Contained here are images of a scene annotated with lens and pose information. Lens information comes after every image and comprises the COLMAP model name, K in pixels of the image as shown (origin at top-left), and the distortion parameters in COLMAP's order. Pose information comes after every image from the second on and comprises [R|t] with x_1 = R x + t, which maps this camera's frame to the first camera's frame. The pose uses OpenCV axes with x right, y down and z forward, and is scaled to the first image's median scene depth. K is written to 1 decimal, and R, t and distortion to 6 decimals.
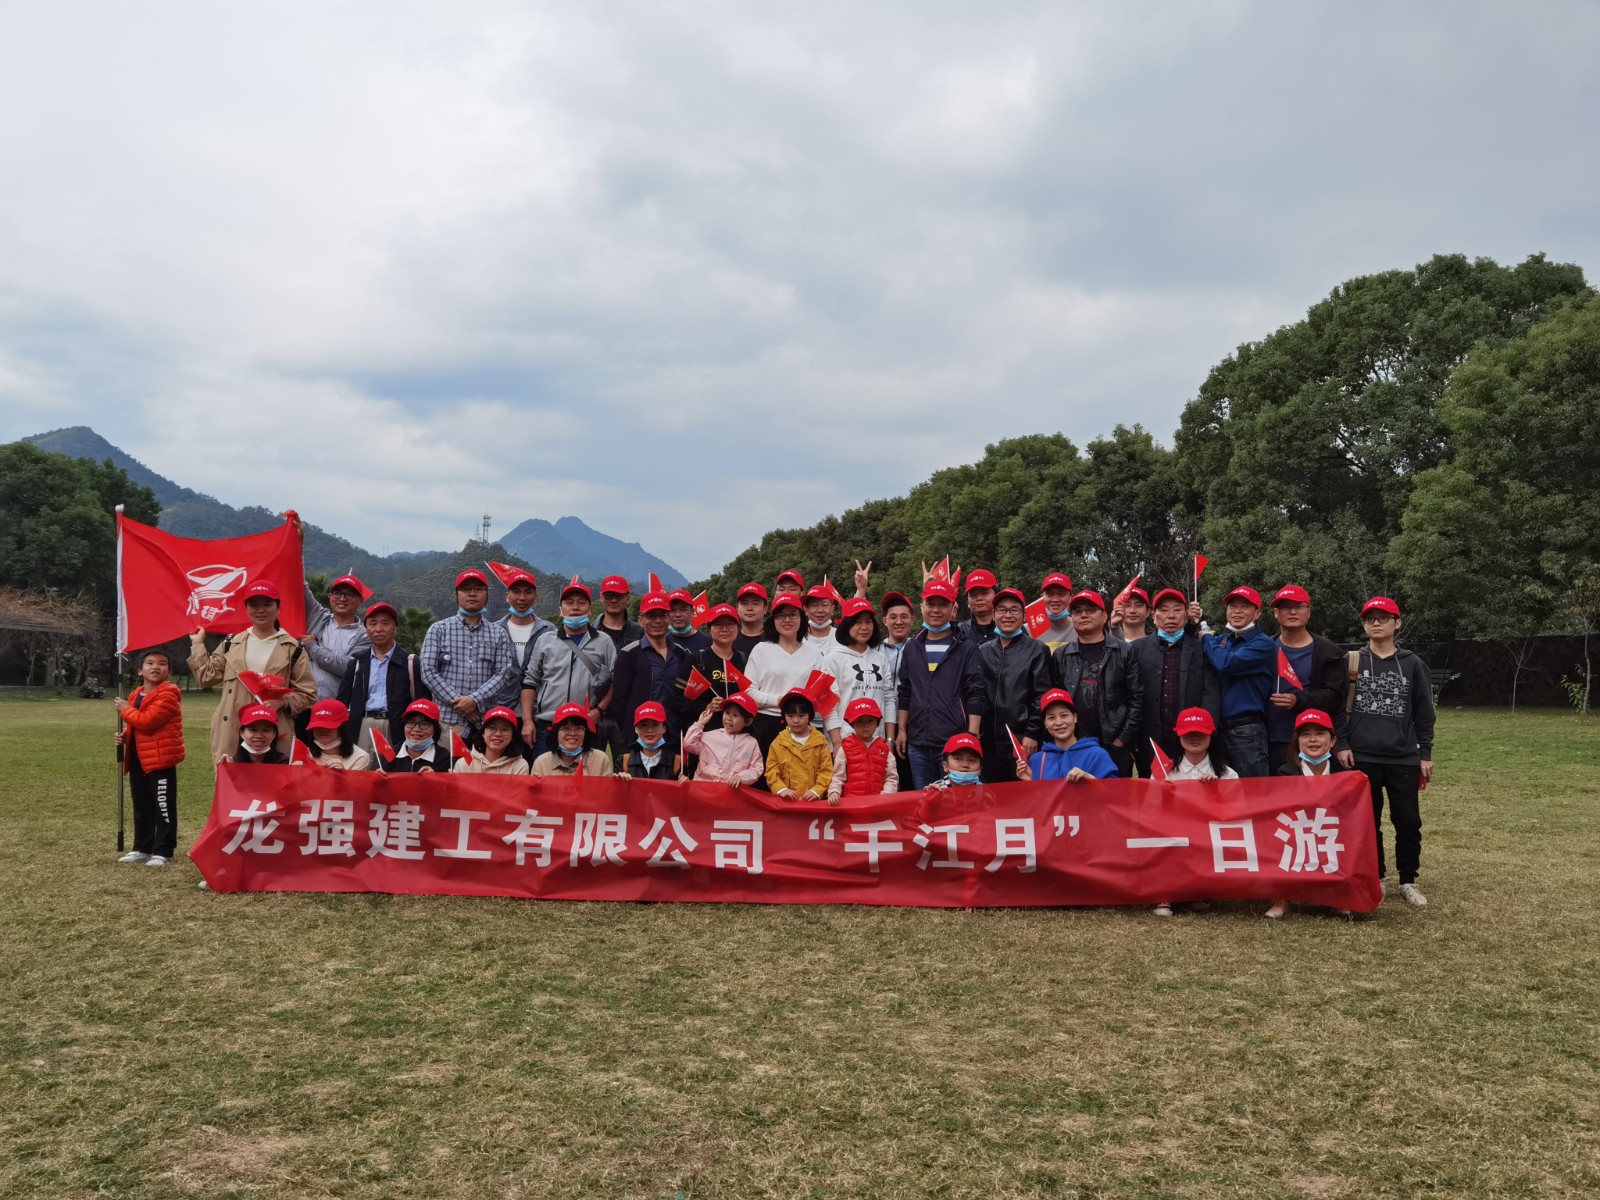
lens RADIAL K [[1298.5, 0, 800.0], [0, 1298.5, 600.0], [0, 0, 1]] dist [0.065458, 0.000307]
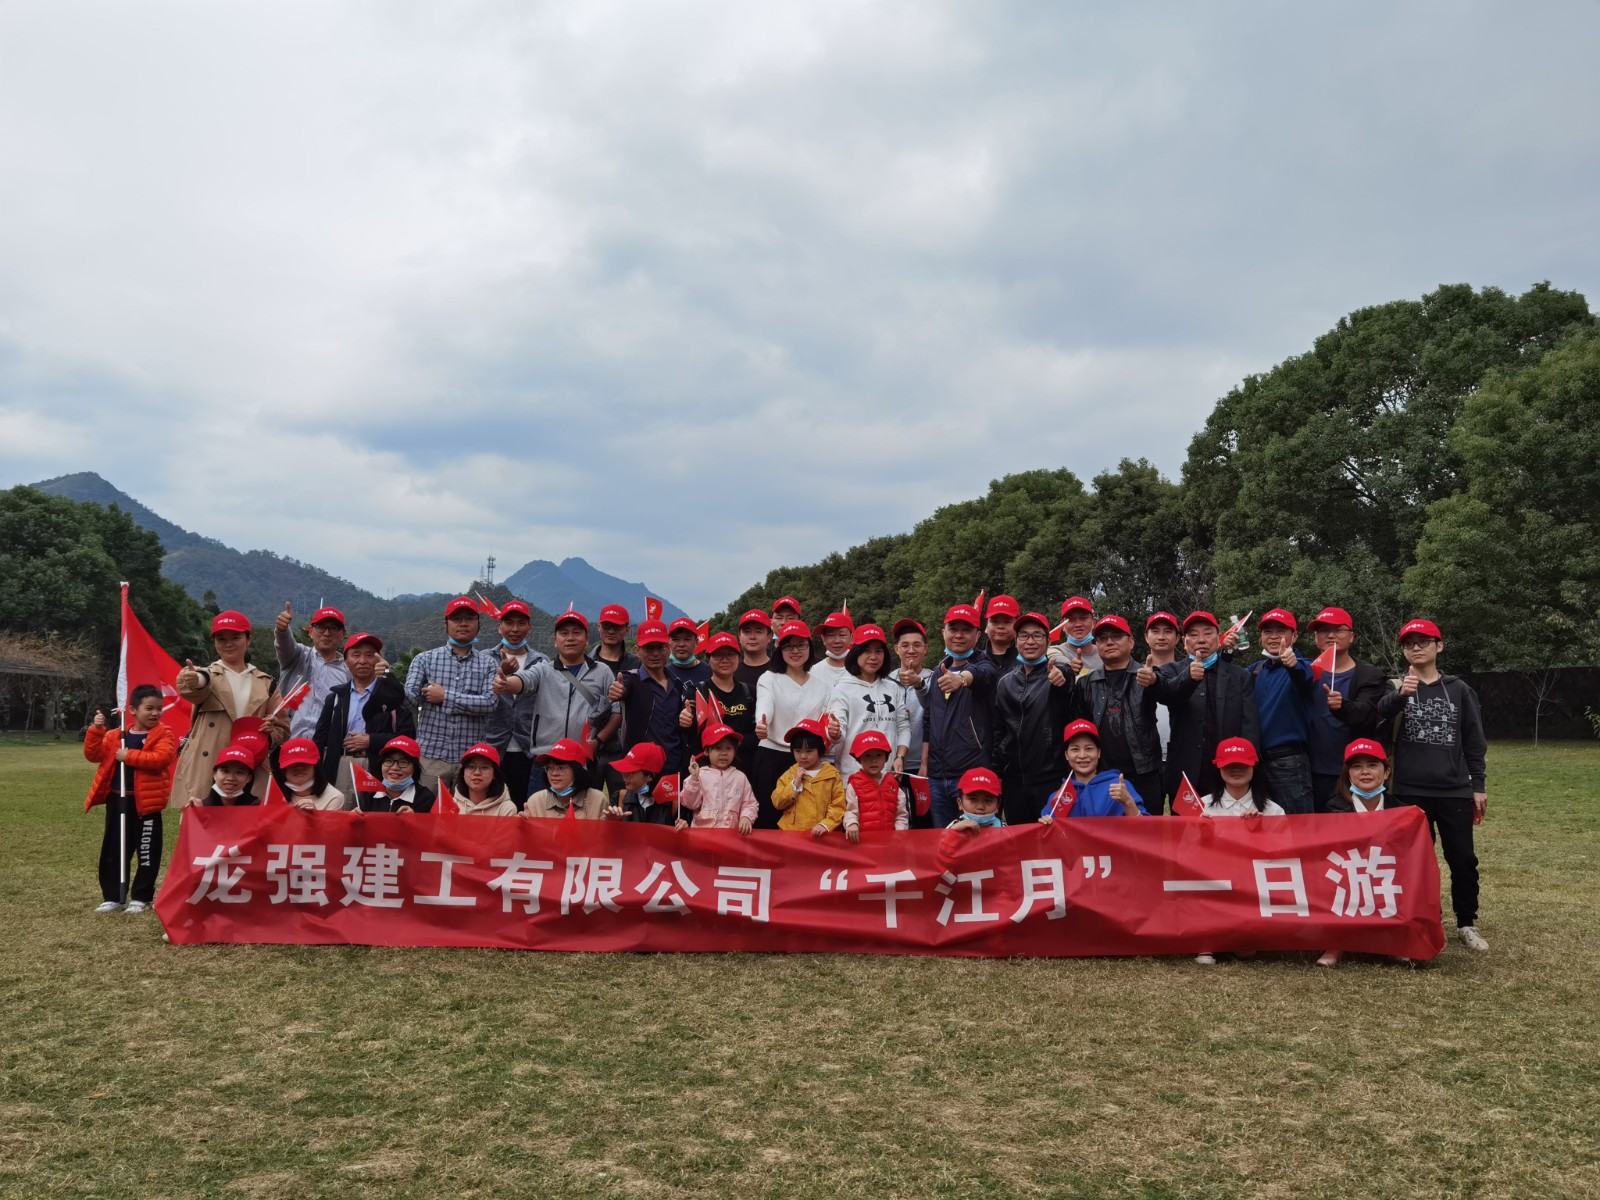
lens RADIAL K [[1244.7, 0, 774.9], [0, 1244.7, 625.2], [0, 0, 1]] dist [0.093524, -0.072283]
pose [[0.999679, -0.011137, -0.022768, -0.002819], [0.010741, 0.999790, -0.017454, 0.015730], [0.022958, 0.017204, 0.999588, 0.106389]]
